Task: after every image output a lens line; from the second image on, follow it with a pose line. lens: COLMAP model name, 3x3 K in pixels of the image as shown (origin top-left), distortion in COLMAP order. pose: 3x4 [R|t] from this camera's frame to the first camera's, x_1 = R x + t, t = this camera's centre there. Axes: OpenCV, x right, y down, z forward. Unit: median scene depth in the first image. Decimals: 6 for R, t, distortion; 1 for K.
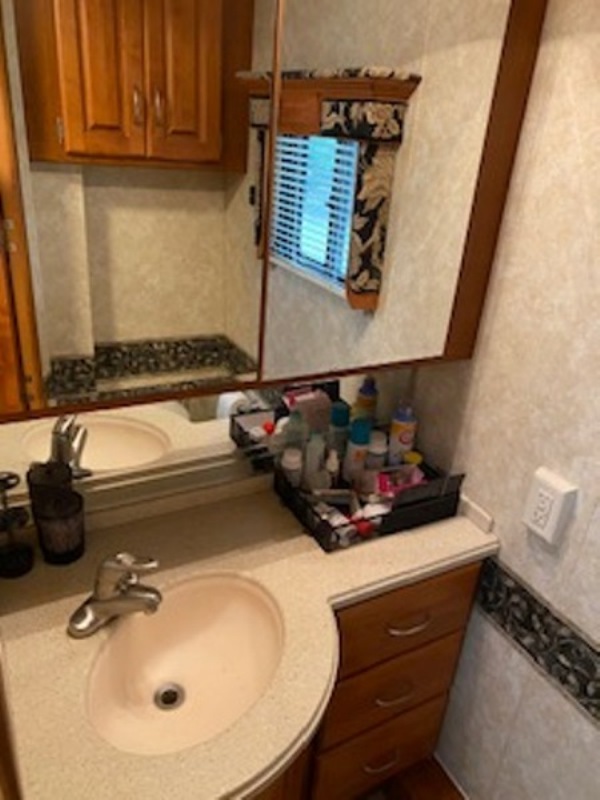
lens RADIAL K [[604.6, 0, 287.3], [0, 604.6, 398.6], [0, 0, 1]] dist [0.025950, -0.022158]
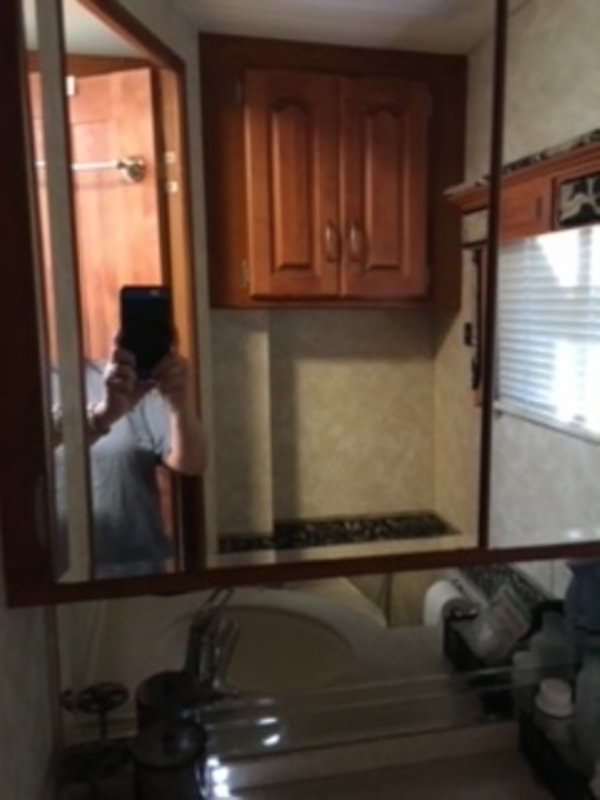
lens RADIAL K [[672.4, 0, 315.5], [0, 672.4, 400.3], [0, 0, 1]] dist [0.048925, -0.096340]
pose [[0.961136, -0.039293, -0.273266, -0.015918], [-0.042069, 0.957415, -0.285632, 0.019268], [0.272852, 0.286028, 0.918553, 0.220360]]
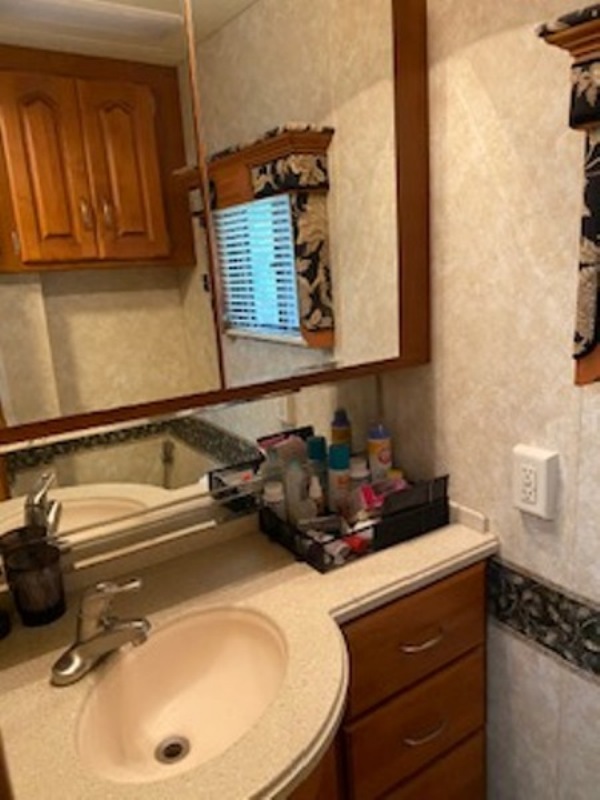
lens RADIAL K [[604.6, 0, 284.2], [0, 604.6, 399.7], [0, 0, 1]] dist [0.025950, -0.022158]
pose [[0.987455, -0.152470, 0.041052, 0.007210], [0.157621, 0.967263, -0.198893, 0.138716], [-0.009383, 0.202868, 0.979161, 0.011071]]
